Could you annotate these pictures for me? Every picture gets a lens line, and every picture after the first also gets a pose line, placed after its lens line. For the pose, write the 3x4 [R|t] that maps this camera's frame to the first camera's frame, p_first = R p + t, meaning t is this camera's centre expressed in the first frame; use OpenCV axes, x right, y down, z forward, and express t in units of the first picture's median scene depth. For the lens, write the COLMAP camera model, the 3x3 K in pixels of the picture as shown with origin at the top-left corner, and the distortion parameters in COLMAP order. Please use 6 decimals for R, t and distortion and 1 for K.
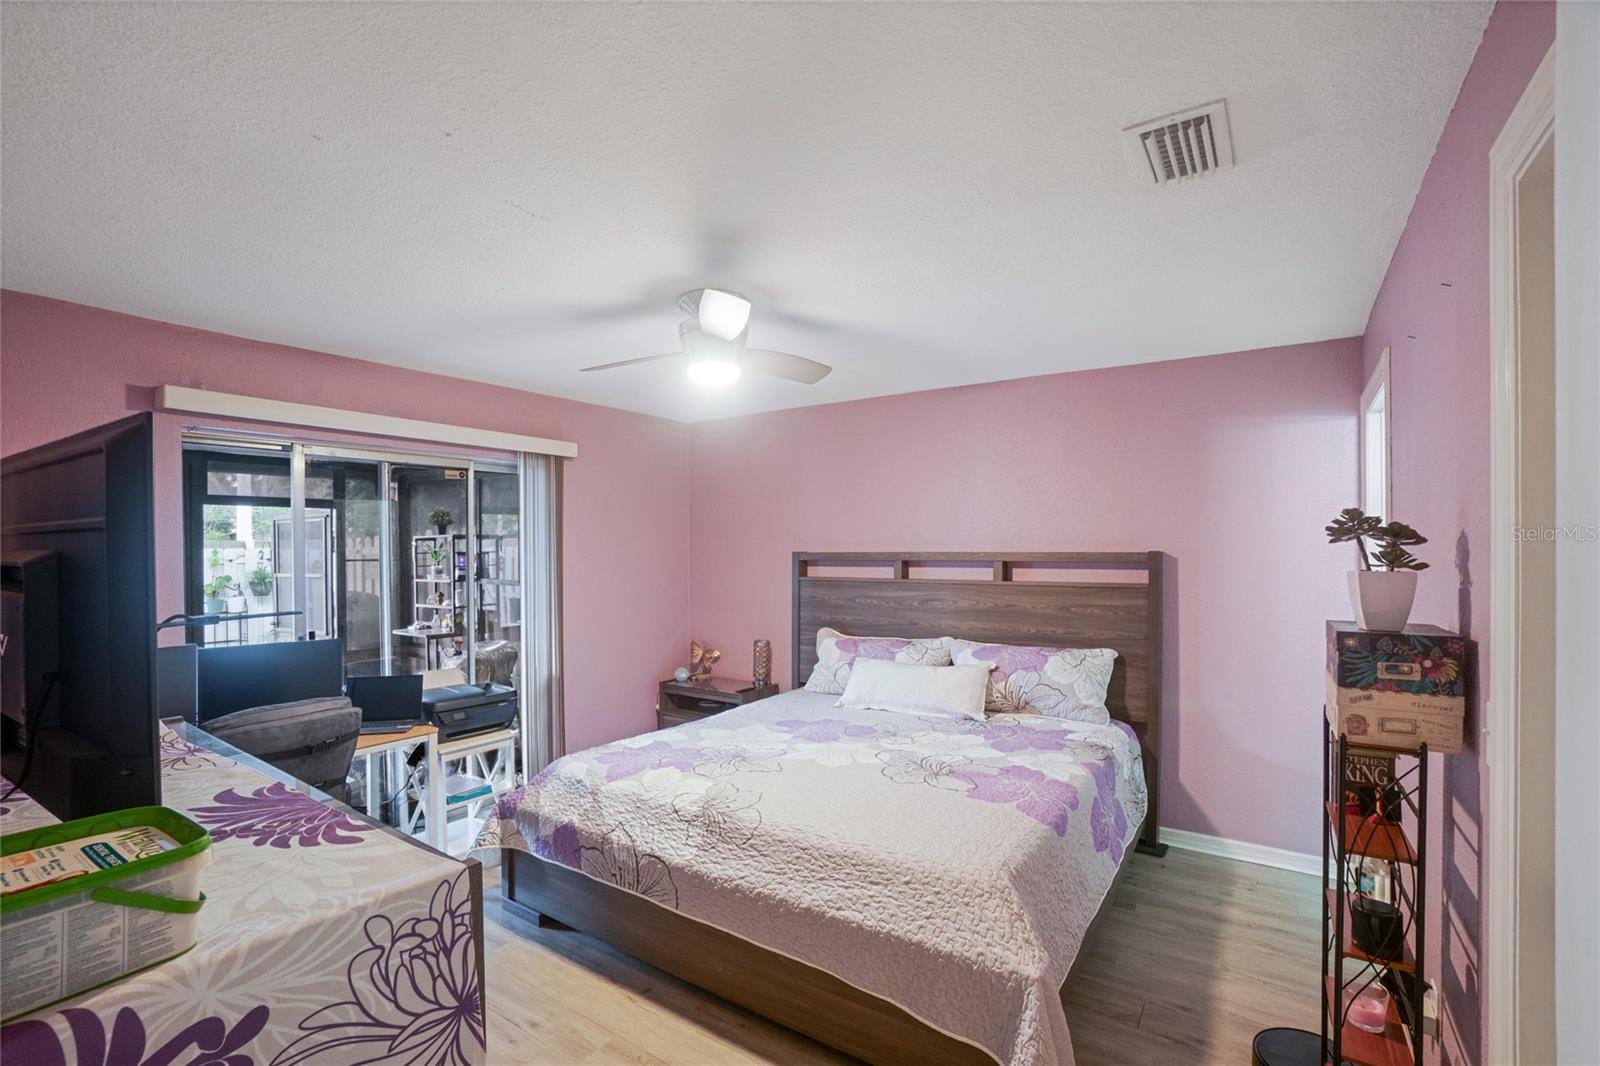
lens RADIAL K [[722.3, 0, 811.2], [0, 722.3, 543.3], [0, 0, 1]] dist [-0.036064, 0.011762]
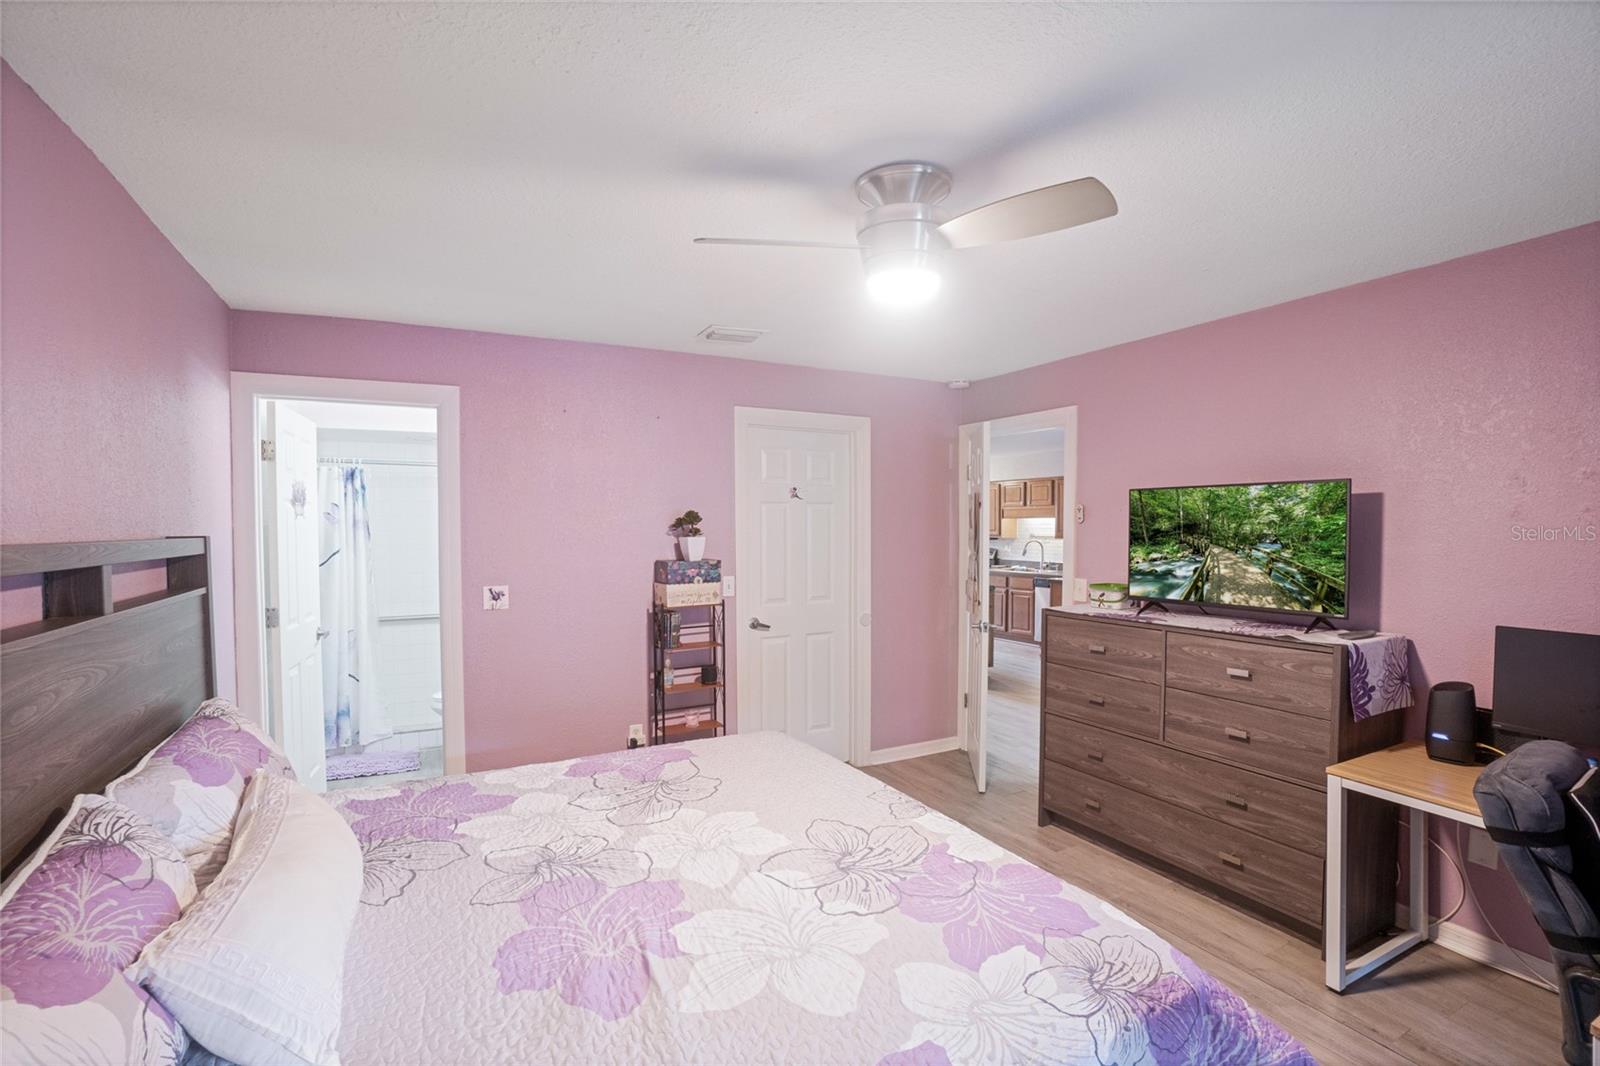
lens RADIAL K [[722.3, 0, 805.1], [0, 722.3, 545.2], [0, 0, 1]] dist [-0.036064, 0.011762]
pose [[-0.888162, -0.003621, 0.459517, -0.319515], [0.002225, 0.999923, 0.012181, 0.016333], [-0.459526, 0.011841, -0.888085, 1.416652]]
